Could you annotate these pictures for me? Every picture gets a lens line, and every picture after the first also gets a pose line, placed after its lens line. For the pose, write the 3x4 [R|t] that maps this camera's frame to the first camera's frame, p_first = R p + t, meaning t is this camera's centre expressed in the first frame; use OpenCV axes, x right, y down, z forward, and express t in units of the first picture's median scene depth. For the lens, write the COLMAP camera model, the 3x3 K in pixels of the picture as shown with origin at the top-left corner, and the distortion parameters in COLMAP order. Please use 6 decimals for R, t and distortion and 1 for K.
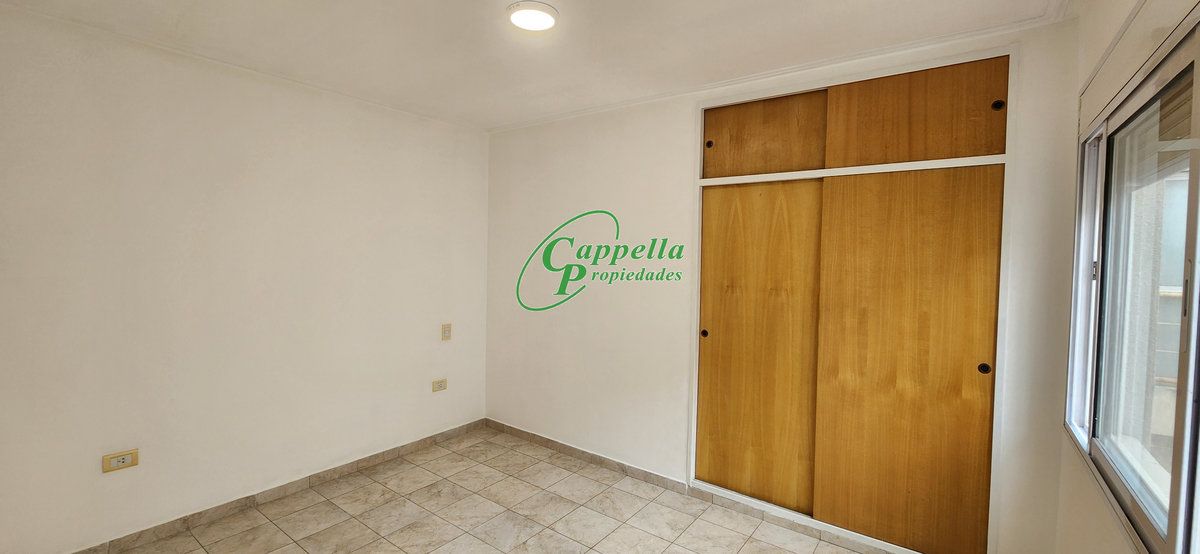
lens RADIAL K [[487.2, 0, 596.1], [0, 487.2, 266.6], [0, 0, 1]] dist [0.011055, -0.007347]
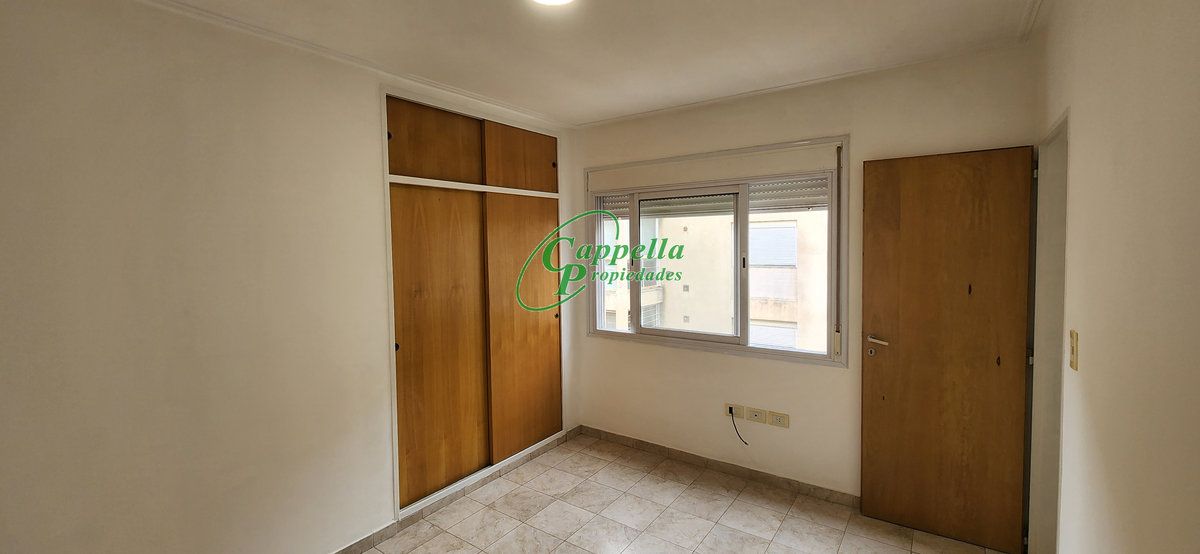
lens RADIAL K [[487.2, 0, 596.1], [0, 487.2, 266.6], [0, 0, 1]] dist [0.011055, -0.007347]
pose [[-0.017253, -0.066847, 0.997614, -0.779335], [0.041760, 0.996844, 0.067518, -0.065184], [-0.998979, 0.042825, -0.014407, 0.738036]]
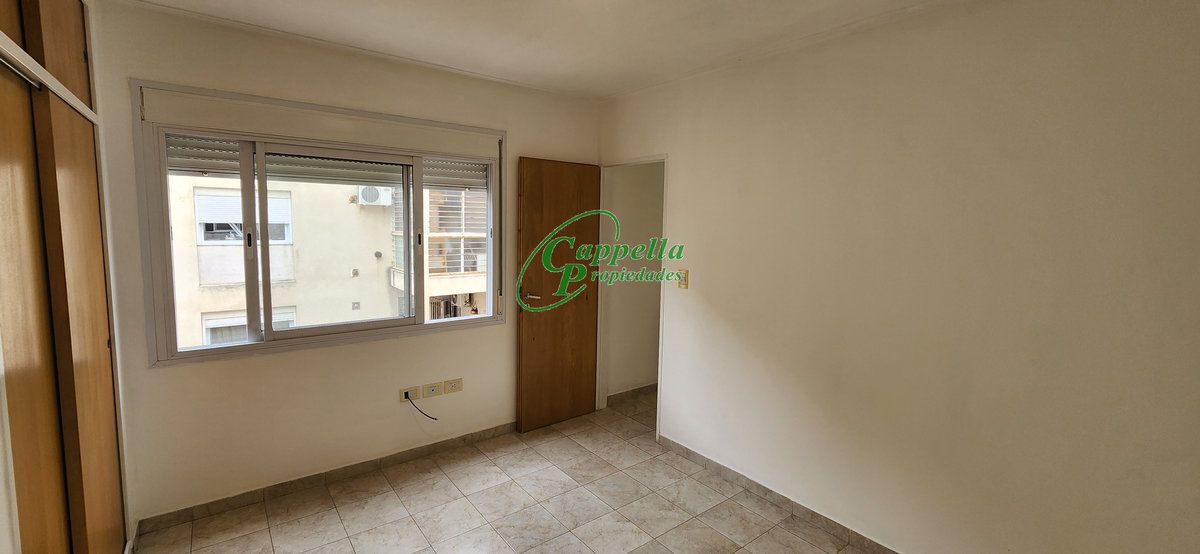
lens RADIAL K [[487.2, 0, 596.1], [0, 487.2, 266.6], [0, 0, 1]] dist [0.011055, -0.007347]
pose [[-0.961328, -0.064896, 0.267650, -0.303702], [-0.031870, 0.991525, 0.125943, -0.073495], [-0.273555, 0.112542, -0.955250, 1.363854]]
